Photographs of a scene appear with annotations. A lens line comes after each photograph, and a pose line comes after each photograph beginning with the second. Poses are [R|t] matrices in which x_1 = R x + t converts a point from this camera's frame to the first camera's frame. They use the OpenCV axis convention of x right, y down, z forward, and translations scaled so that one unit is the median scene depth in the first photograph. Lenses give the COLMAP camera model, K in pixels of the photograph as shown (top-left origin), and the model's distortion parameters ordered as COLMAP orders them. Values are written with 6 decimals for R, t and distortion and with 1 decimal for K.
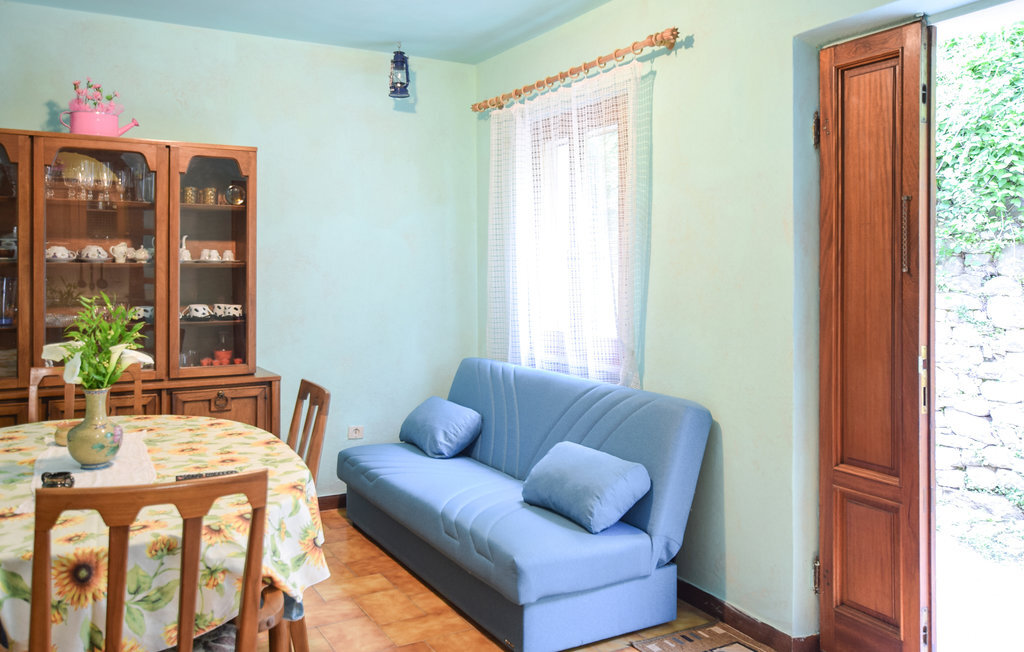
lens RADIAL K [[840.2, 0, 511.1], [0, 840.2, 296.0], [0, 0, 1]] dist [0.001007, 0.018432]
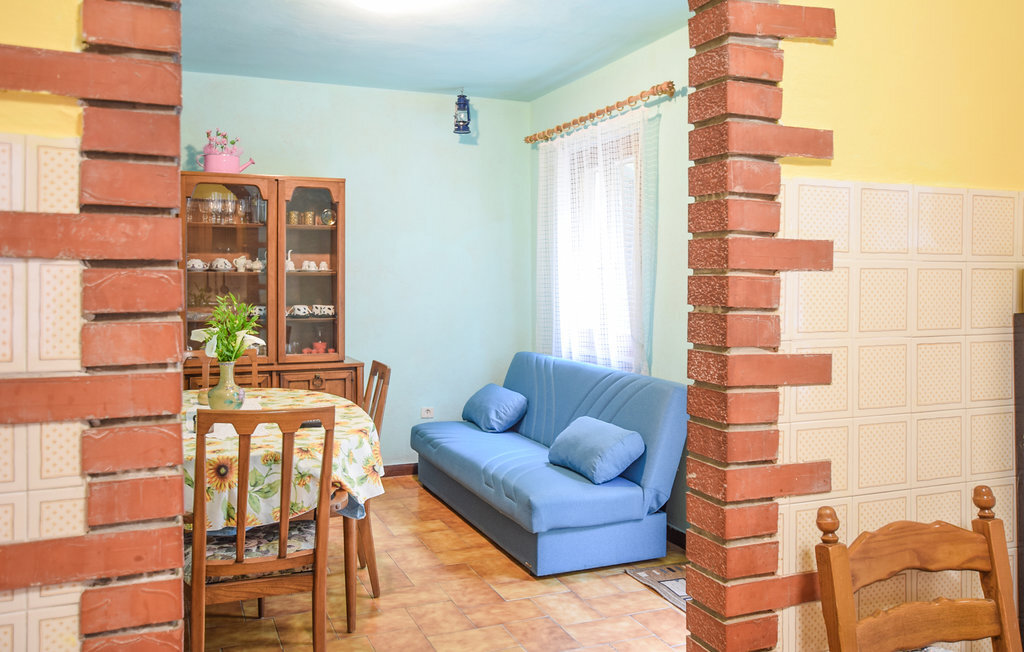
lens RADIAL K [[834.5, 0, 512.0], [0, 834.5, 326.0], [0, 0, 1]] dist [-0.004844, -0.004542]
pose [[0.993087, 0.007725, -0.117129, 0.100285], [-0.004549, 0.999615, 0.027363, 0.006694], [0.117295, -0.026641, 0.992740, -0.228273]]
